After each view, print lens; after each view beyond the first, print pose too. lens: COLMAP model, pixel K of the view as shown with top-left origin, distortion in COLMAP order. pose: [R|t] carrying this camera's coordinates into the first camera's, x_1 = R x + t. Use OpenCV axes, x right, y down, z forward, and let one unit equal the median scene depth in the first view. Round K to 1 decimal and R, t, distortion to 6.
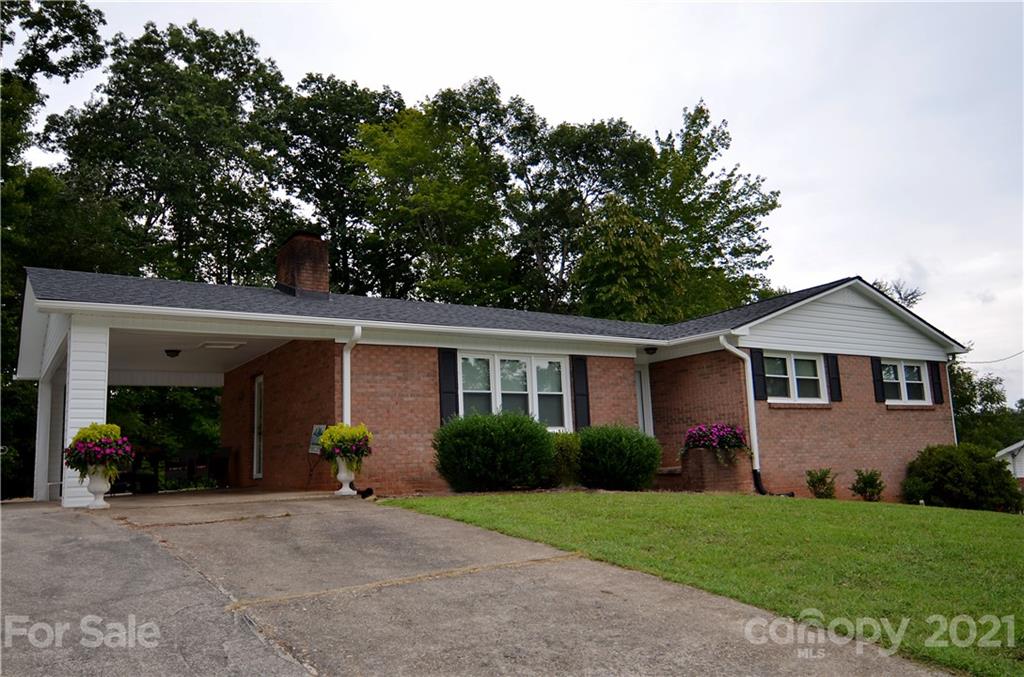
lens RADIAL K [[809.2, 0, 512.0], [0, 809.2, 338.5], [0, 0, 1]] dist [0.011845, -0.004062]
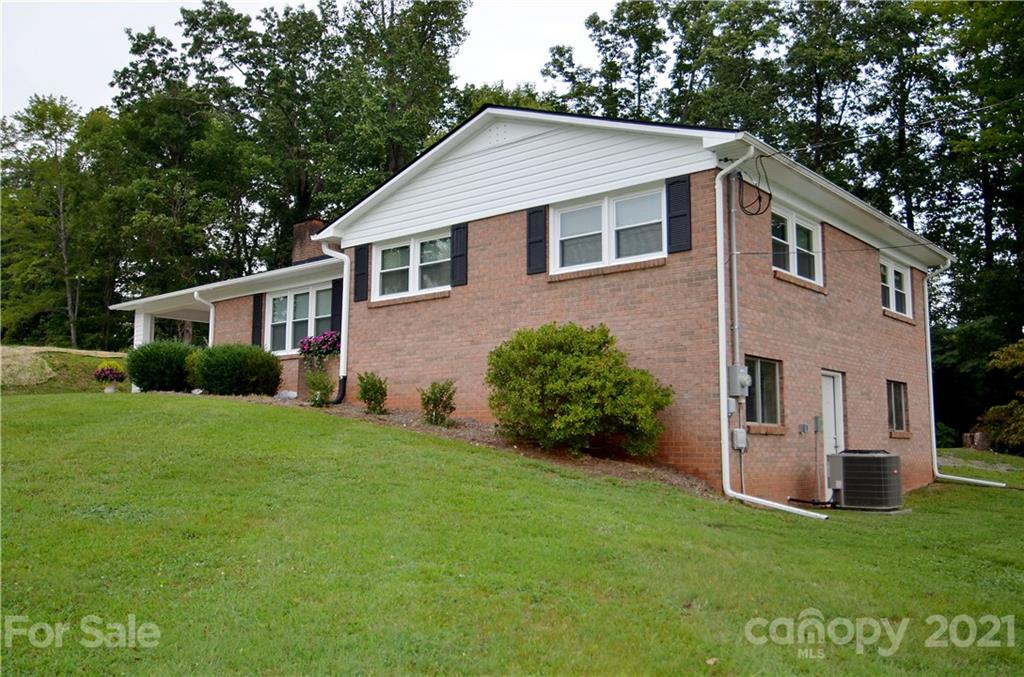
lens RADIAL K [[882.0, 0, 512.0], [0, 882.0, 338.5], [0, 0, 1]] dist [0.002881, -0.019432]
pose [[0.284364, -0.070731, -0.956104, 1.162611], [0.138839, 0.989800, -0.031930, 0.154556], [0.948610, -0.123664, 0.291284, 0.773917]]
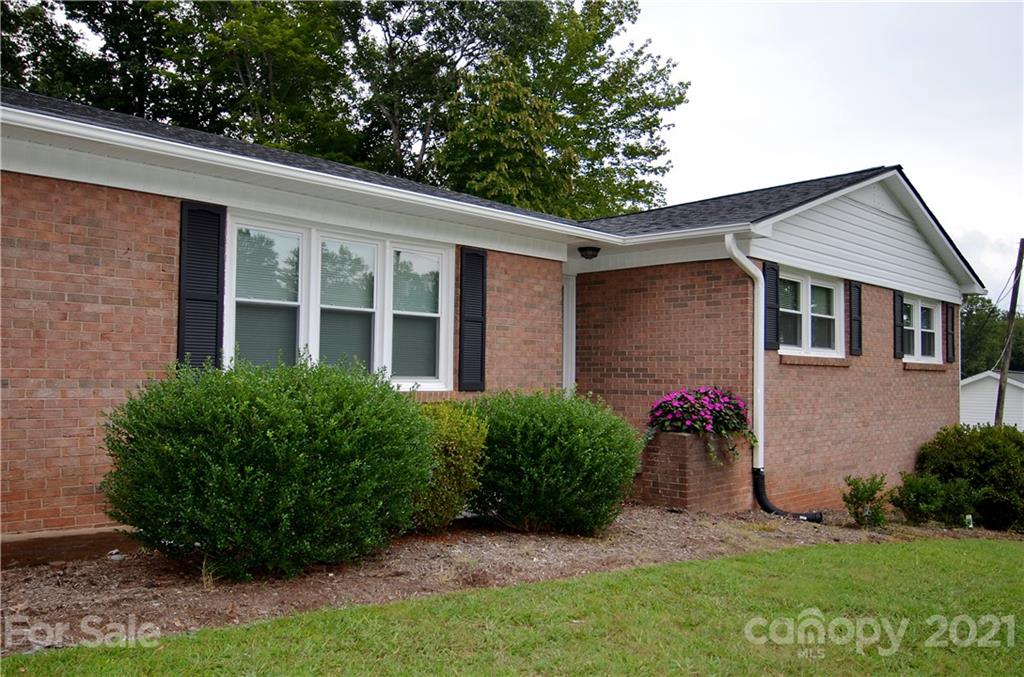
lens RADIAL K [[809.2, 0, 512.0], [0, 809.2, 338.5], [0, 0, 1]] dist [0.011845, -0.004062]
pose [[0.977888, 0.064698, 0.198872, 0.003536], [-0.086519, 0.990905, 0.103062, 0.020498], [-0.190395, -0.117990, 0.974591, 0.409995]]
